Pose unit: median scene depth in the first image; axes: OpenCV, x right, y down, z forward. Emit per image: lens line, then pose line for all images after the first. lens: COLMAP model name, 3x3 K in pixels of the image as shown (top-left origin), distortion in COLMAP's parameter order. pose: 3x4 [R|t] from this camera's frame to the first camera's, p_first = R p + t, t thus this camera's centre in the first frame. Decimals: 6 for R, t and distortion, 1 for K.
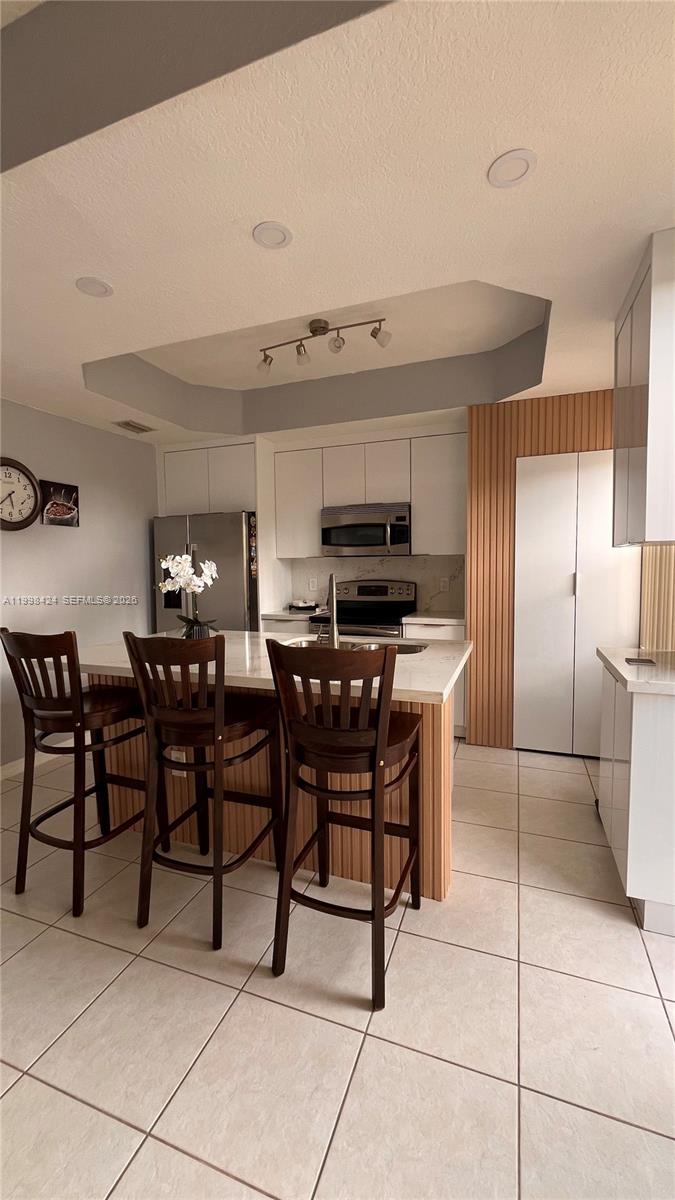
lens RADIAL K [[484.0, 0, 337.5], [0, 484.0, 600.0], [0, 0, 1]] dist [-0.007256, 0.000030]
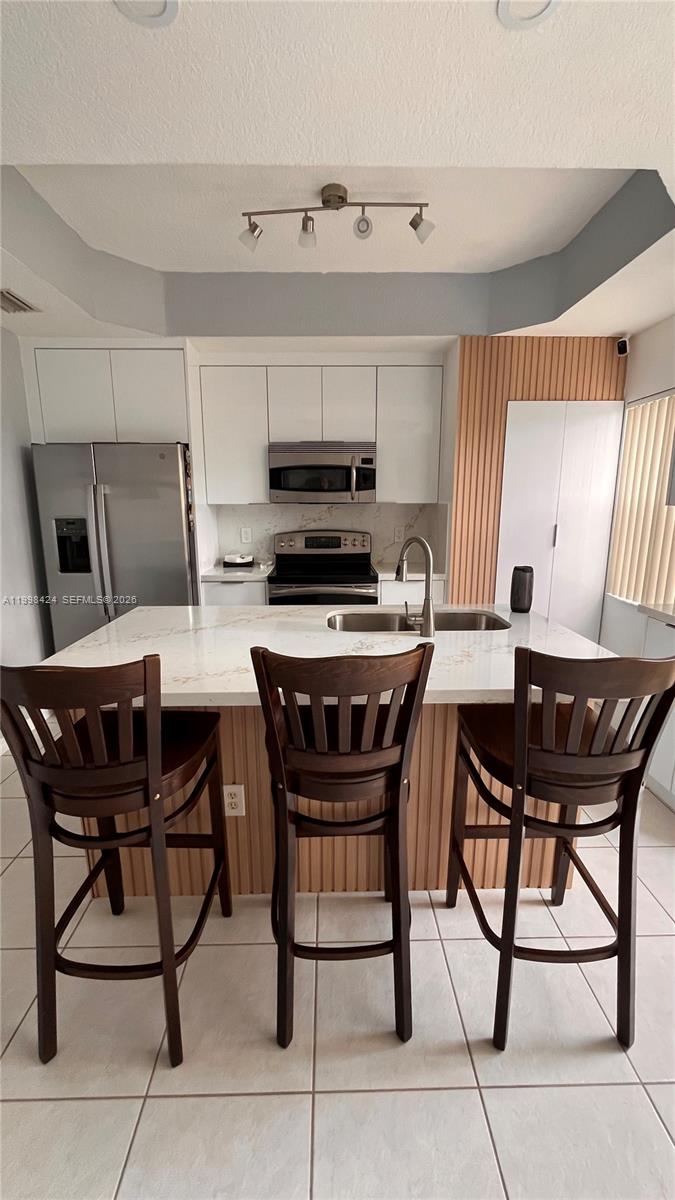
lens RADIAL K [[484.0, 0, 337.5], [0, 484.0, 600.0], [0, 0, 1]] dist [-0.007256, 0.000030]
pose [[0.929496, -0.064896, 0.363077, -0.256187], [0.017220, 0.990961, 0.133039, -0.035514], [-0.368429, -0.117407, 0.922212, 0.178947]]
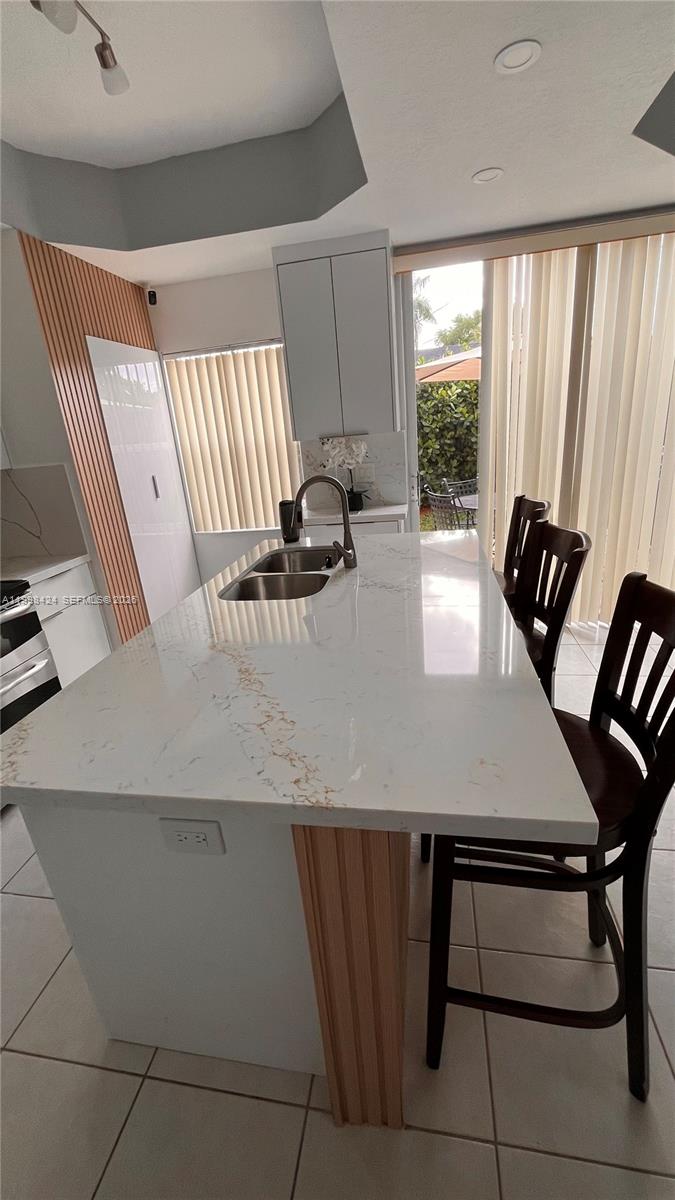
lens RADIAL K [[484.0, 0, 337.5], [0, 484.0, 600.0], [0, 0, 1]] dist [-0.007256, 0.000030]
pose [[-0.177813, -0.304619, 0.935730, -0.484425], [0.157872, 0.929736, 0.332667, -0.074252], [-0.971318, 0.206878, -0.117228, 0.659668]]
